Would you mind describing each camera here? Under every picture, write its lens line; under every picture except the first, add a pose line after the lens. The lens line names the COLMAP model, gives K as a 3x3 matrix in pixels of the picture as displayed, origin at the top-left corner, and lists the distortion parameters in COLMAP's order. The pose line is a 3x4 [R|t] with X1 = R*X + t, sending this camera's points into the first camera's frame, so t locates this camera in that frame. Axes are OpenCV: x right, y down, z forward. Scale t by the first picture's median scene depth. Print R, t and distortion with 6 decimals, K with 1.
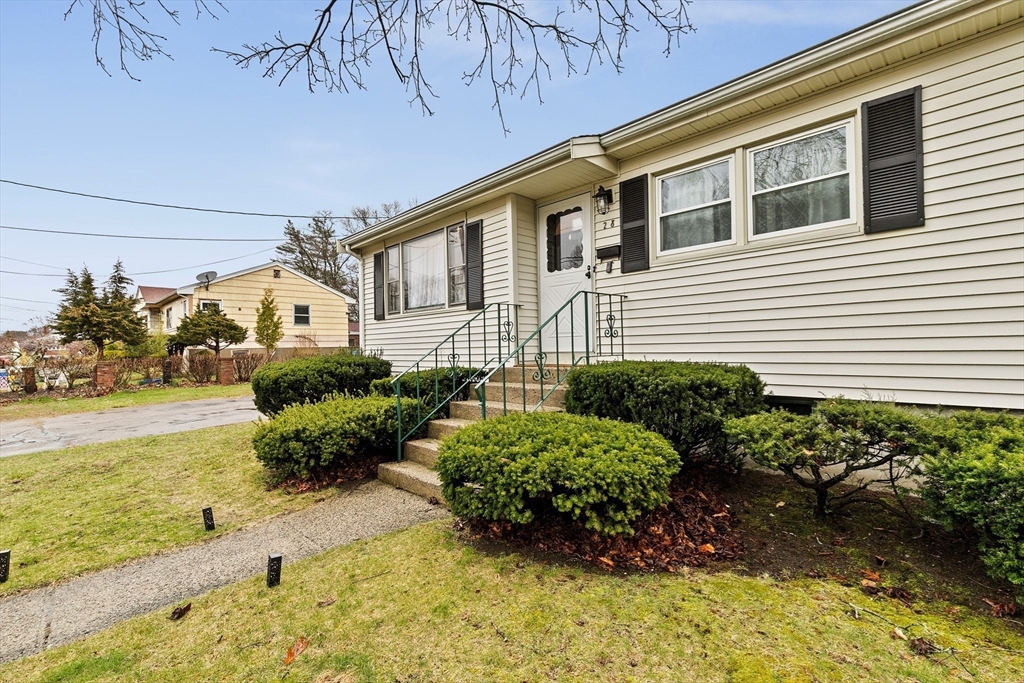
lens RADIAL K [[453.8, 0, 512.0], [0, 453.8, 341.5], [0, 0, 1]] dist [0.000150, -0.000165]
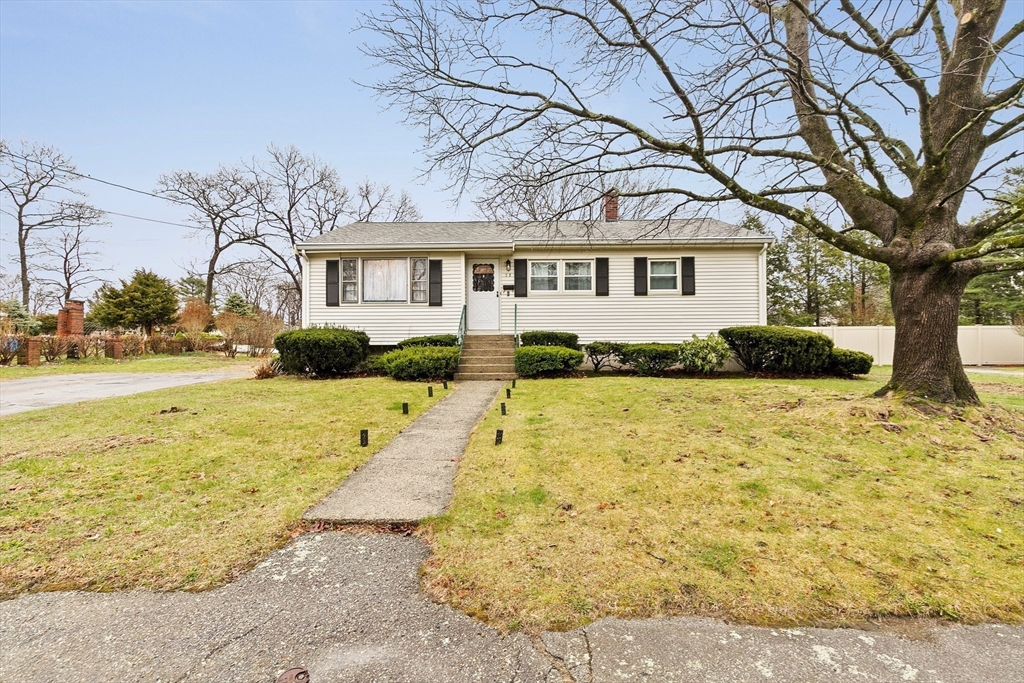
lens RADIAL K [[460.5, 0, 512.0], [0, 460.5, 341.5], [0, 0, 1]] dist [0.002293, 0.000159]
pose [[0.713179, 0.024030, 0.700570, -1.456244], [-0.020255, 0.999701, -0.013671, 0.116750], [-0.700689, -0.004440, 0.713453, -0.718421]]
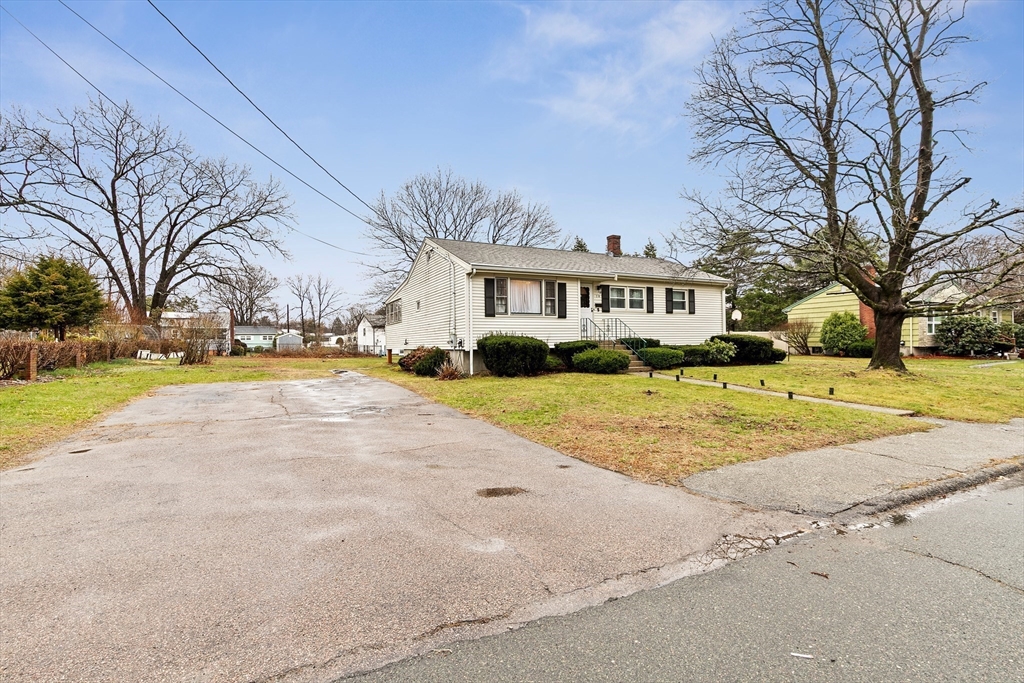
lens RADIAL K [[453.8, 0, 512.0], [0, 453.8, 341.5], [0, 0, 1]] dist [0.000150, -0.000165]
pose [[0.309734, 0.019765, 0.950618, -3.075595], [-0.008023, 0.999803, -0.018173, 0.125949], [-0.950789, -0.001997, 0.309832, 0.601362]]
